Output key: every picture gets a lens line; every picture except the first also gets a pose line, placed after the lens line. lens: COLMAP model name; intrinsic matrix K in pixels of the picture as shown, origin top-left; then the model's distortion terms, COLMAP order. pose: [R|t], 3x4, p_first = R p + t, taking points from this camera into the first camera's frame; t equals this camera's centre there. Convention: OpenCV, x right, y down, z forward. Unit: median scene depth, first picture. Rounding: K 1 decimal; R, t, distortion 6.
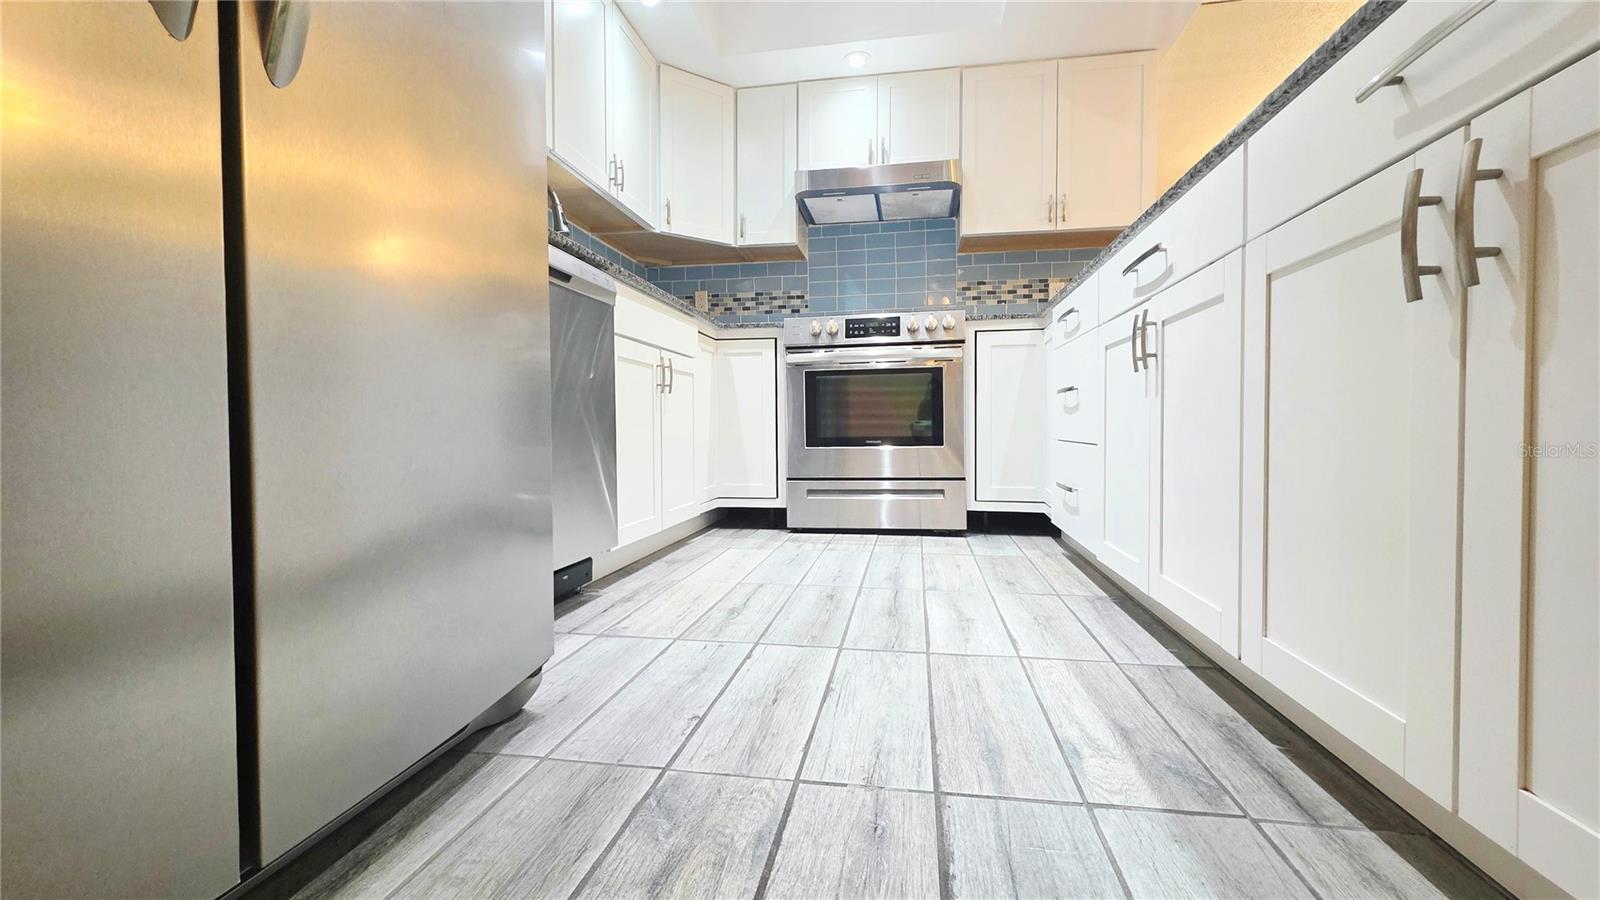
lens RADIAL K [[641.1, 0, 805.1], [0, 641.1, 433.1], [0, 0, 1]] dist [0.006827, -0.001994]
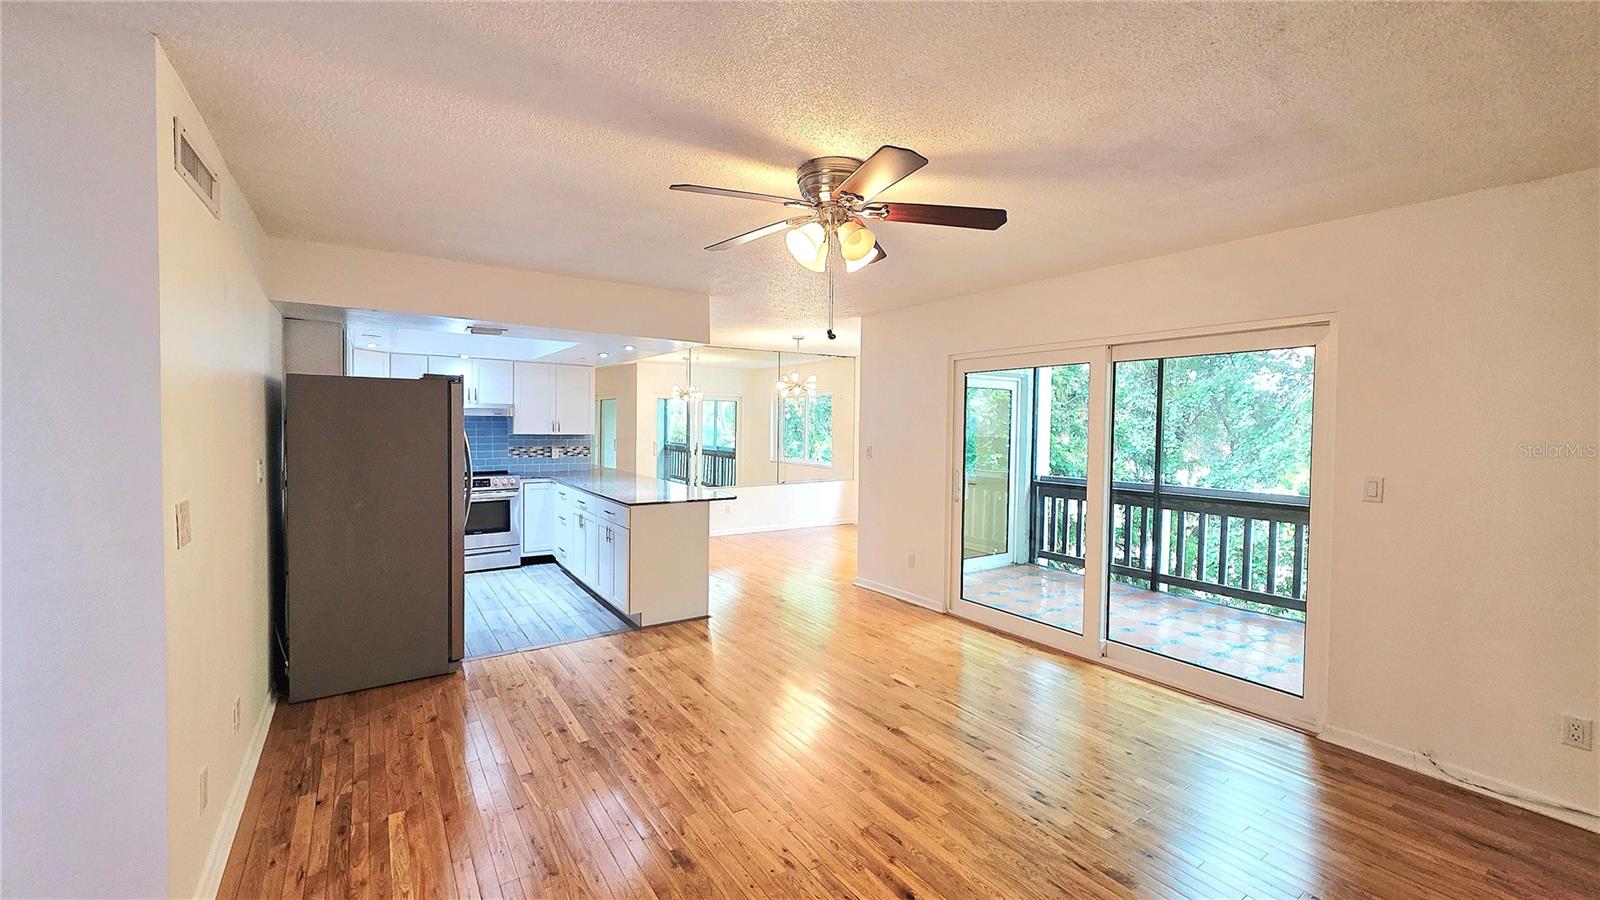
lens RADIAL K [[641.1, 0, 809.9], [0, 641.1, 443.5], [0, 0, 1]] dist [0.006827, -0.001994]
pose [[0.714190, -0.009839, 0.699883, -0.643128], [-0.010439, 0.999640, 0.024706, -0.370122], [-0.699874, -0.024951, 0.713830, -1.453476]]
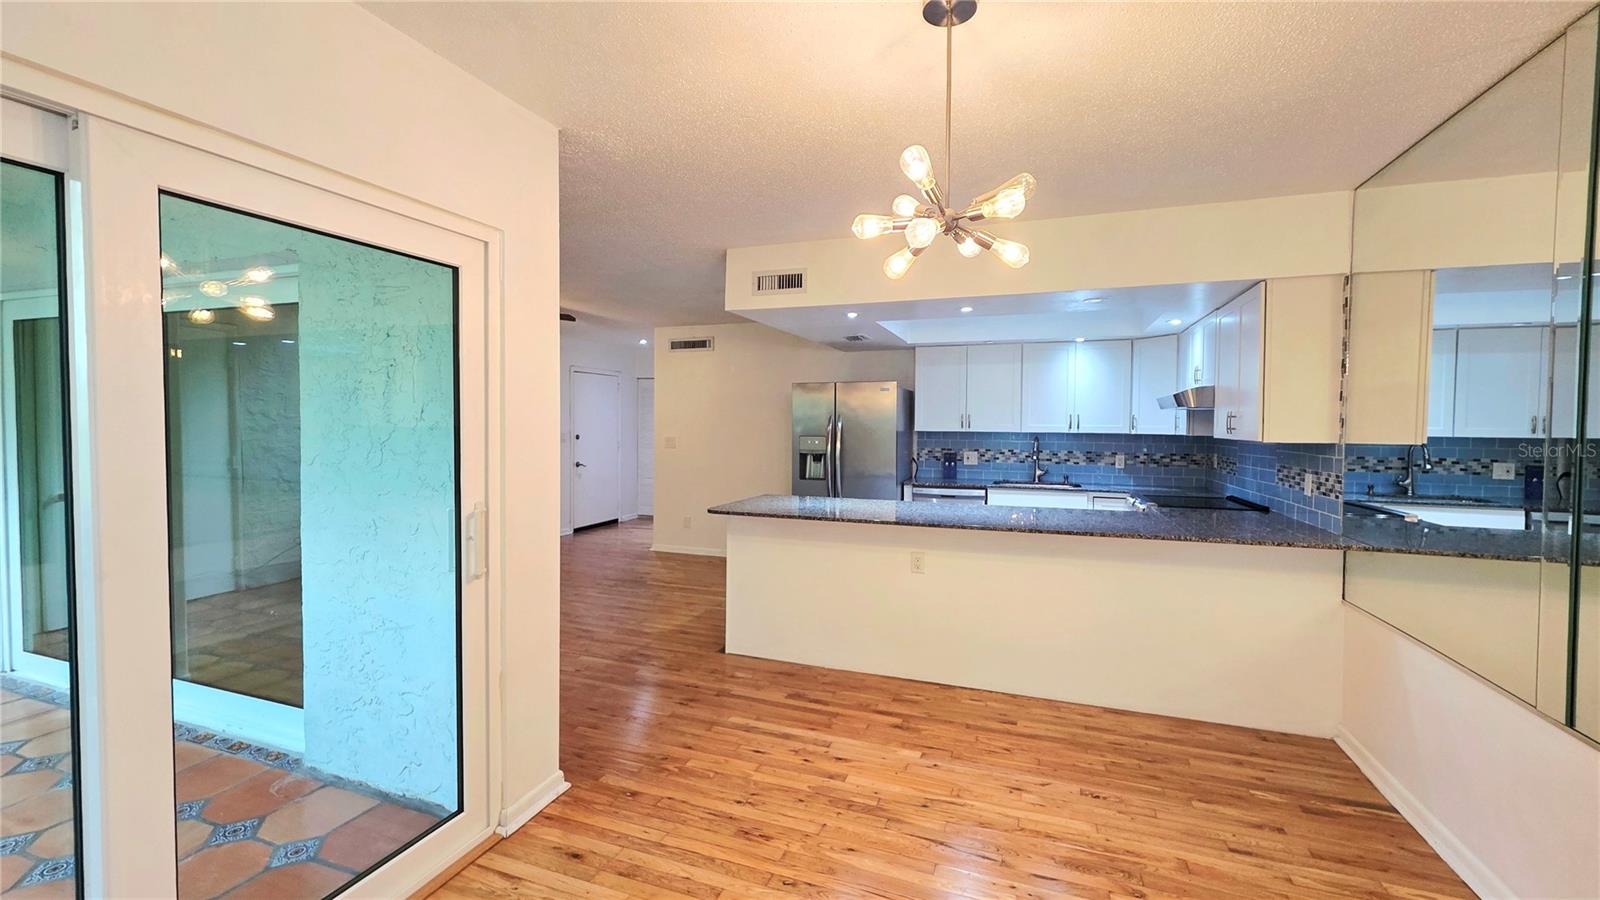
lens RADIAL K [[641.1, 0, 812.1], [0, 641.1, 441.0], [0, 0, 1]] dist [0.006827, -0.001994]
pose [[-0.171383, 0.028025, -0.984806, 1.786115], [-0.015175, 0.999402, 0.031081, -0.357476], [0.985088, 0.020272, -0.170855, 0.463200]]
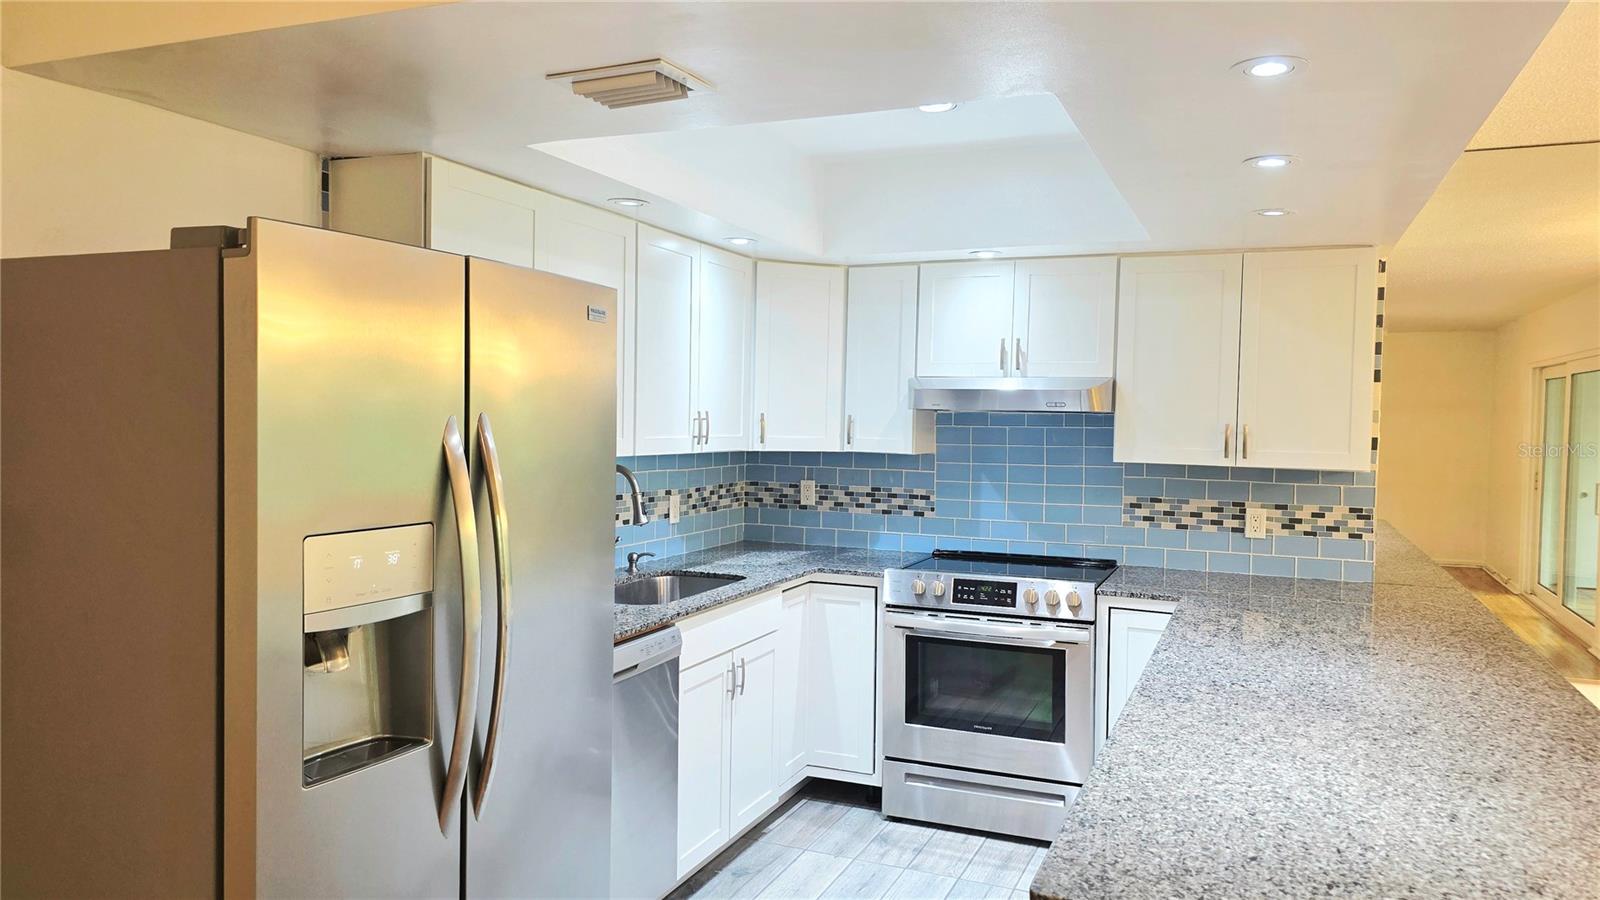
lens RADIAL K [[1074.7, 0, 810.7], [0, 1074.7, 447.6], [0, 0, 1]] dist [0.064742, -0.060560]
pose [[0.973291, 0.028820, -0.227758, 0.196700], [-0.024289, 0.999448, 0.022672, -0.376412], [0.228286, -0.016534, 0.973454, -0.430922]]
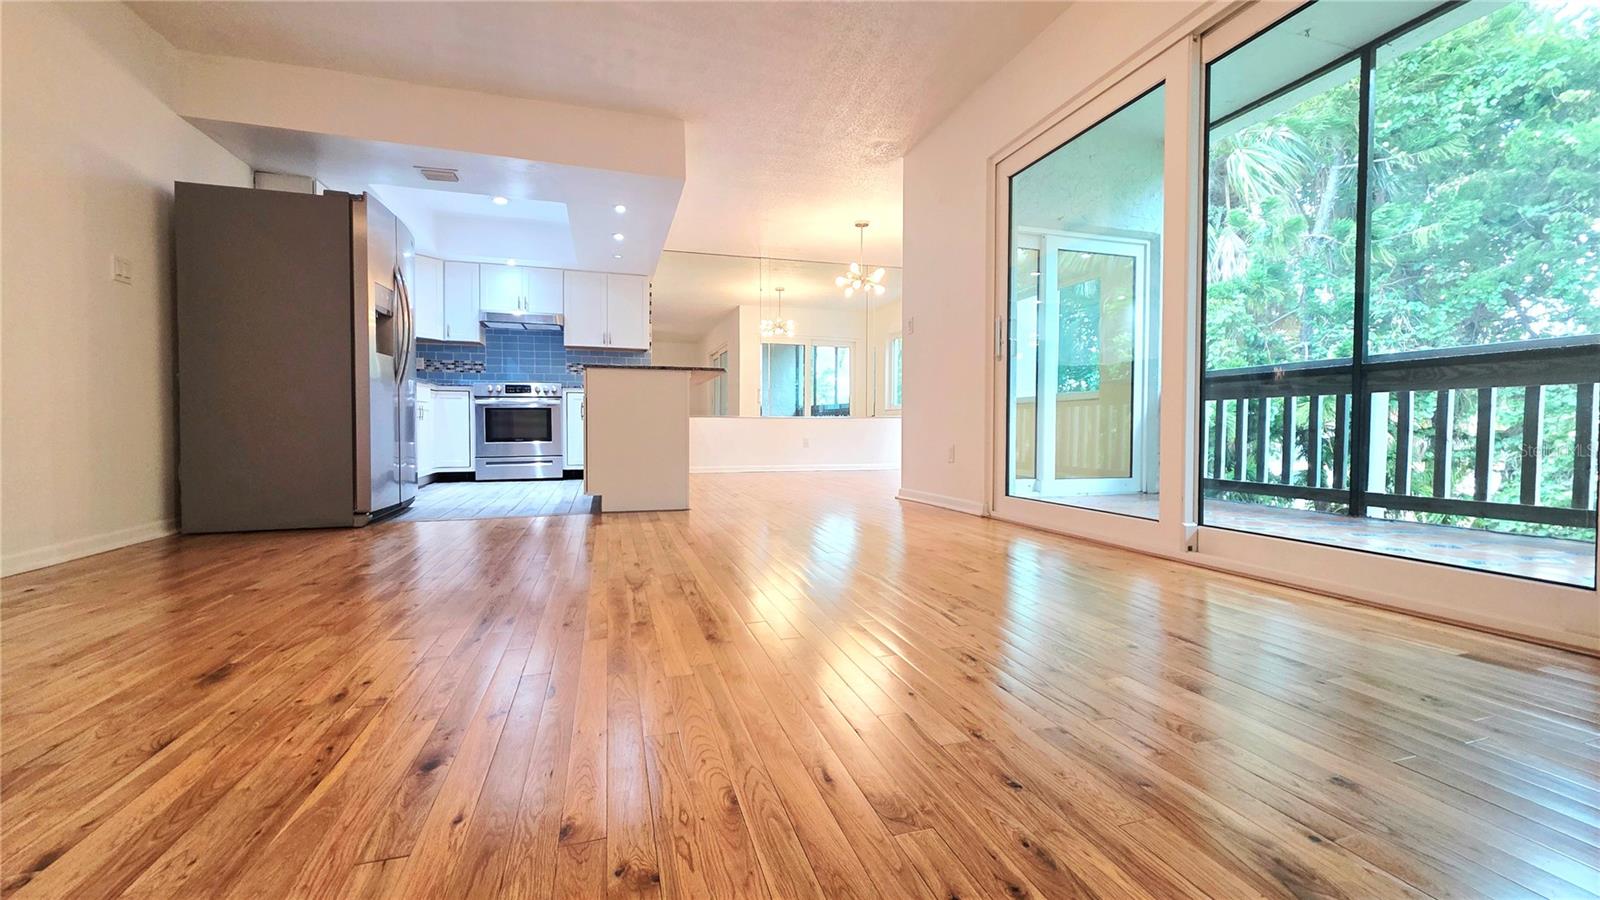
lens RADIAL K [[641.1, 0, 805.2], [0, 641.1, 439.2], [0, 0, 1]] dist [0.006827, -0.001994]
pose [[0.890649, -0.004186, 0.454672, -0.022946], [-0.001859, 0.999916, 0.012849, -0.019661], [-0.454688, -0.012289, 0.890566, -1.435074]]
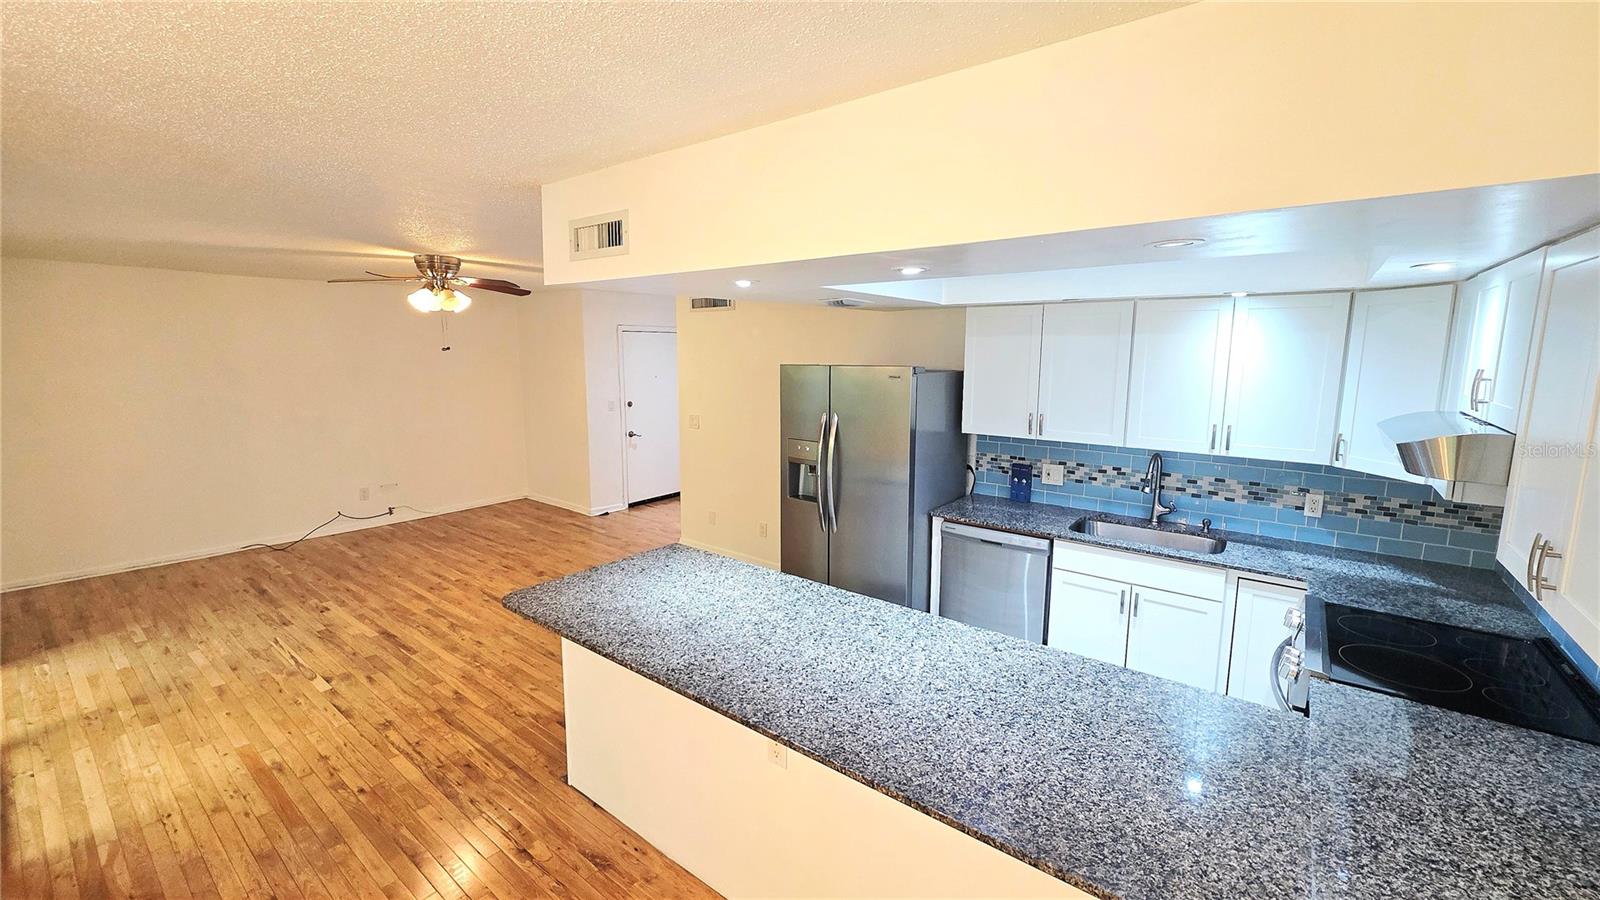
lens RADIAL K [[641.1, 0, 807.3], [0, 641.1, 440.4], [0, 0, 1]] dist [0.006827, -0.001994]
pose [[-0.466726, 0.126658, -0.875286, 1.059660], [-0.010177, 0.988857, 0.148519, -0.521630], [0.884344, 0.078226, -0.460236, 0.789346]]
